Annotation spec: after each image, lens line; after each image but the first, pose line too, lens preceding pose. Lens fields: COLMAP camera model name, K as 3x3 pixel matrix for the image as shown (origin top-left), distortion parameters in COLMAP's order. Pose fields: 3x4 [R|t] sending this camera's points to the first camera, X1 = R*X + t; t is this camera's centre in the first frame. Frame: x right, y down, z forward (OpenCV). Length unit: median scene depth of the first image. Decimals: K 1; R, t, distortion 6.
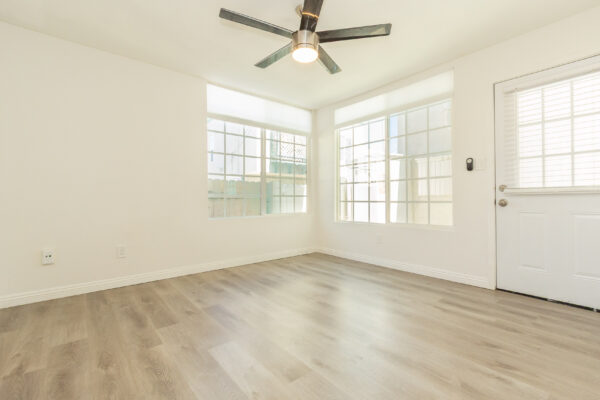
lens RADIAL K [[274.8, 0, 311.5], [0, 274.8, 201.2], [0, 0, 1]] dist [0.008027, -0.002306]
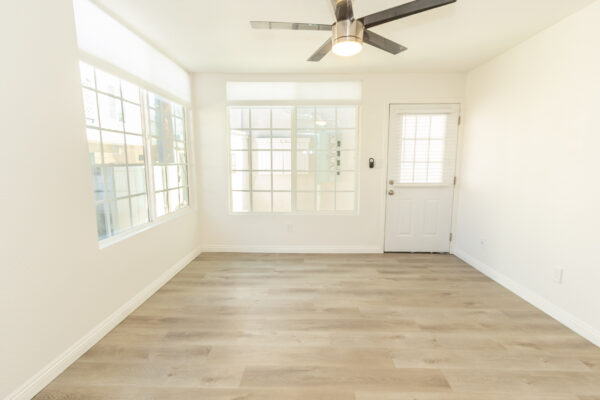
lens RADIAL K [[274.8, 0, 301.7], [0, 274.8, 199.2], [0, 0, 1]] dist [0.008027, -0.002306]
pose [[0.661764, -0.093251, 0.743890, -0.651188], [-0.003139, 0.991881, 0.127131, -0.136314], [-0.749706, -0.086466, 0.656098, 0.403459]]
